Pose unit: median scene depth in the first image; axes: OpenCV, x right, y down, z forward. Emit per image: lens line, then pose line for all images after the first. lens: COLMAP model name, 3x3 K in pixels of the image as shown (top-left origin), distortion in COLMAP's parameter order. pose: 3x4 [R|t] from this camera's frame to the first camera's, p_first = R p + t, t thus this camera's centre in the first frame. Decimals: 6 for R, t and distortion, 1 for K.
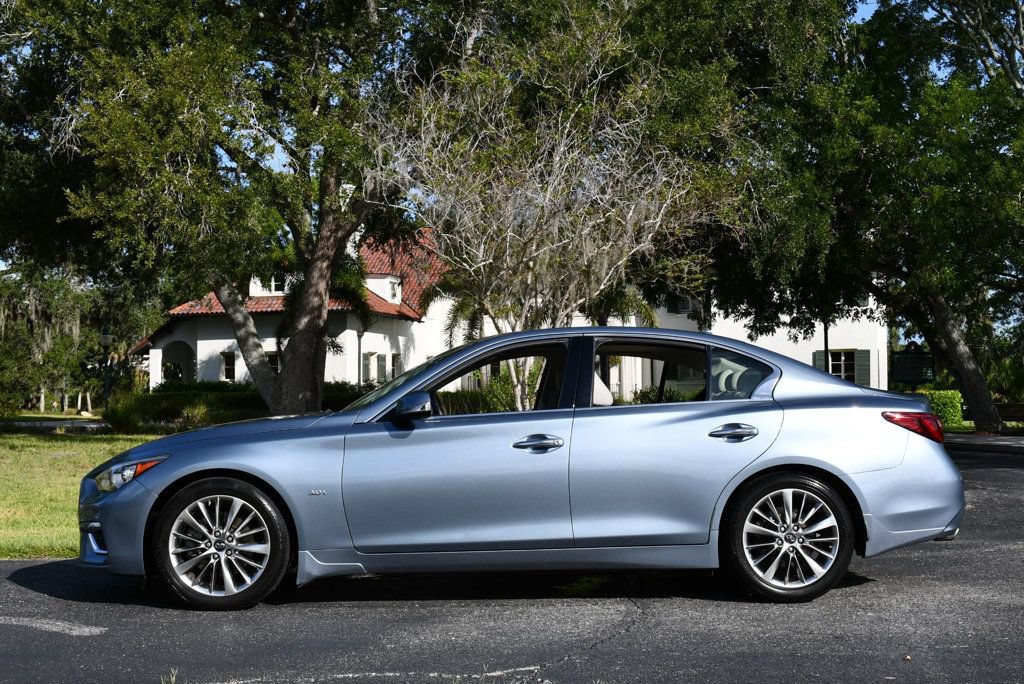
lens RADIAL K [[1331.3, 0, 513.1], [0, 1331.3, 342.0], [0, 0, 1]] dist [-0.052510, -0.037290]
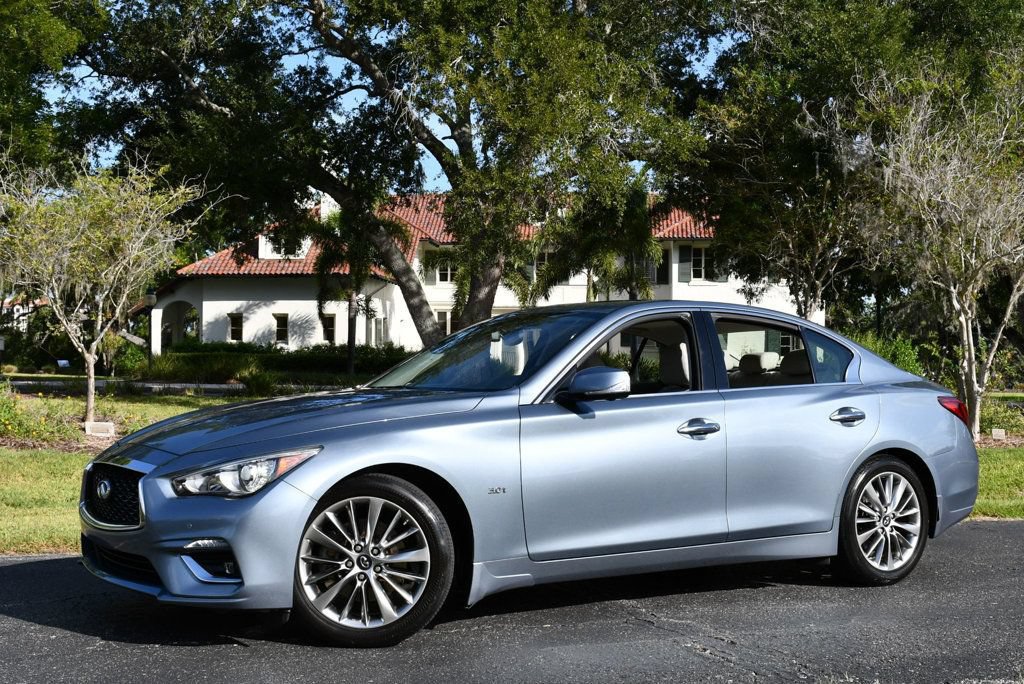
lens RADIAL K [[1273.4, 0, 514.1], [0, 1273.4, 341.9], [0, 0, 1]] dist [-0.062240, -0.012240]
pose [[0.860127, 0.030298, 0.509178, -0.181994], [-0.041088, 0.999106, 0.009957, 0.004977], [-0.508422, -0.029486, 0.860603, 0.112201]]
